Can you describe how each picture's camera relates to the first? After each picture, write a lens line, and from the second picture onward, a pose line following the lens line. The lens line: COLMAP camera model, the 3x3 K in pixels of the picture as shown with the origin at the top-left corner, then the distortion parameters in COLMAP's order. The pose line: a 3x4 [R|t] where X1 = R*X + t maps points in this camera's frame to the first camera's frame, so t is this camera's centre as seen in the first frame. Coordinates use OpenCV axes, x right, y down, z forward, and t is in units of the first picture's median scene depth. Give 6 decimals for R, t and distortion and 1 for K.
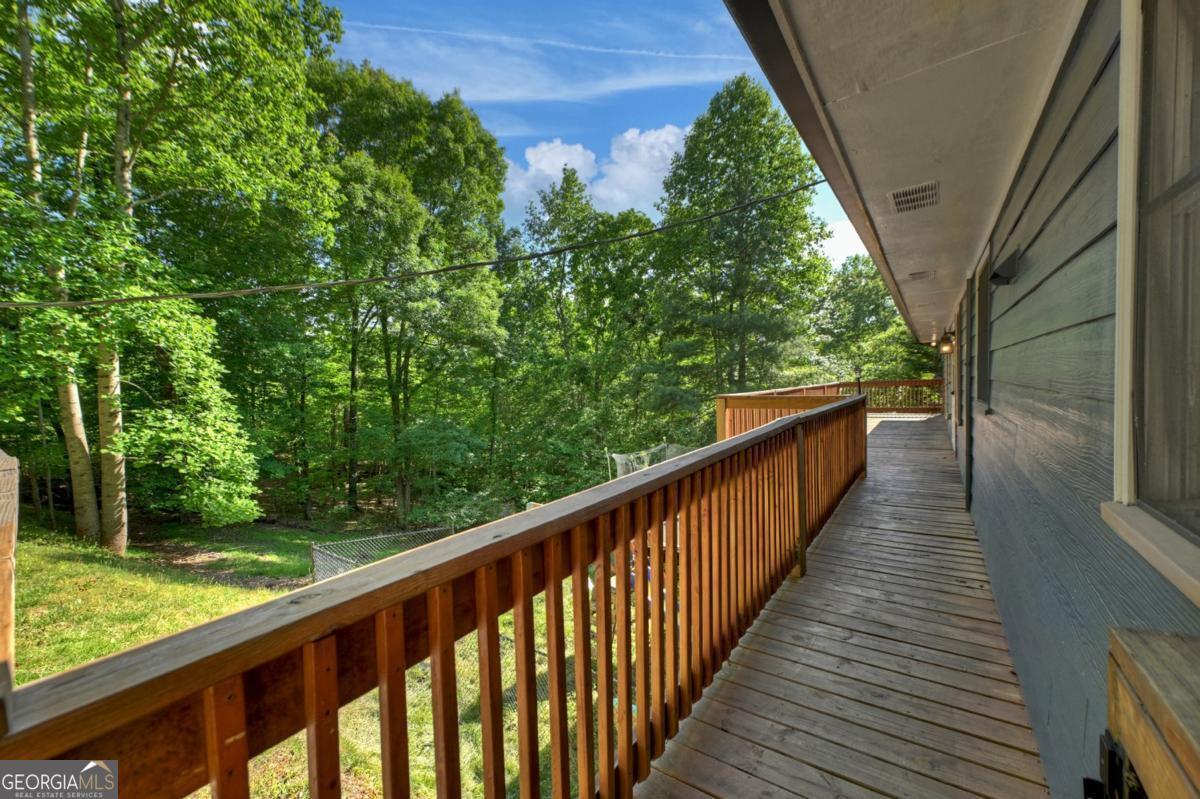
lens RADIAL K [[476.4, 0, 602.7], [0, 476.4, 411.7], [0, 0, 1]] dist [-0.002417, -0.000083]
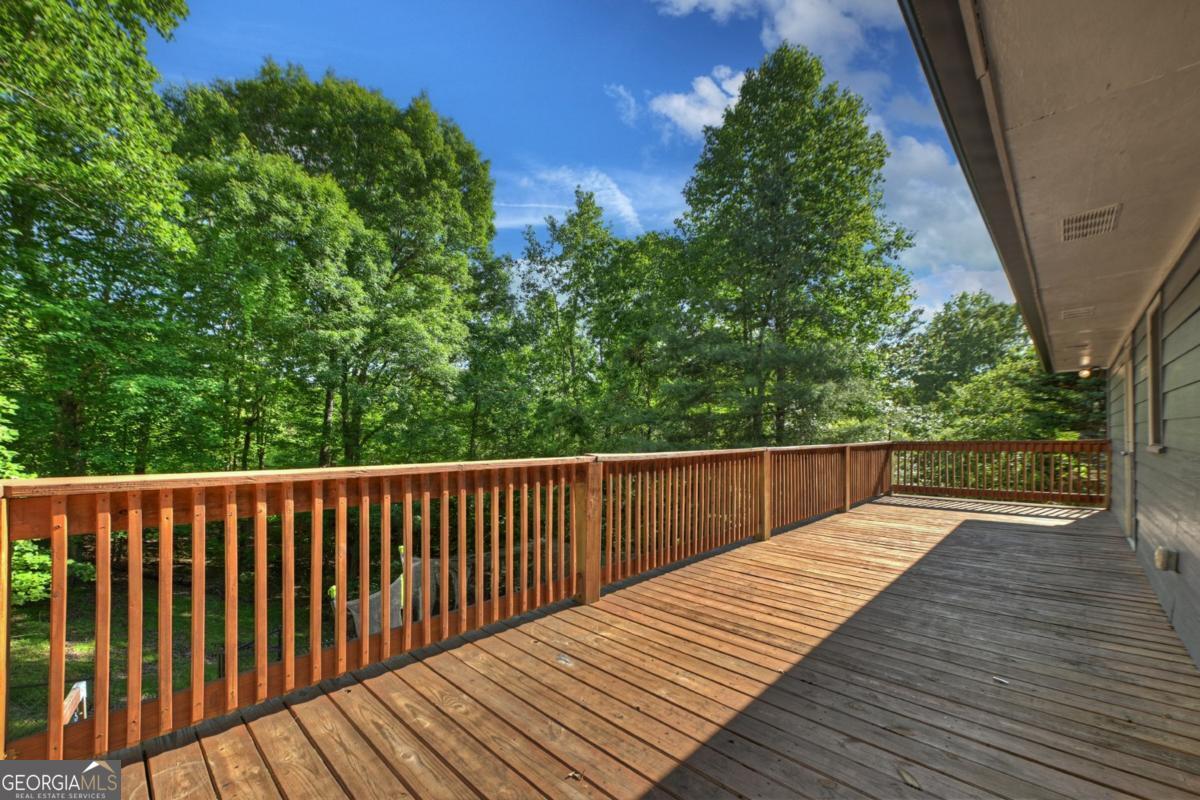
lens RADIAL K [[460.1, 0, 598.8], [0, 460.1, 440.4], [0, 0, 1]] dist [0.002719, 0.000231]
pose [[0.981643, 0.025932, -0.188955, 0.170734], [-0.035346, 0.998287, -0.046624, -0.016470], [0.187423, 0.052447, 0.980878, 0.257766]]
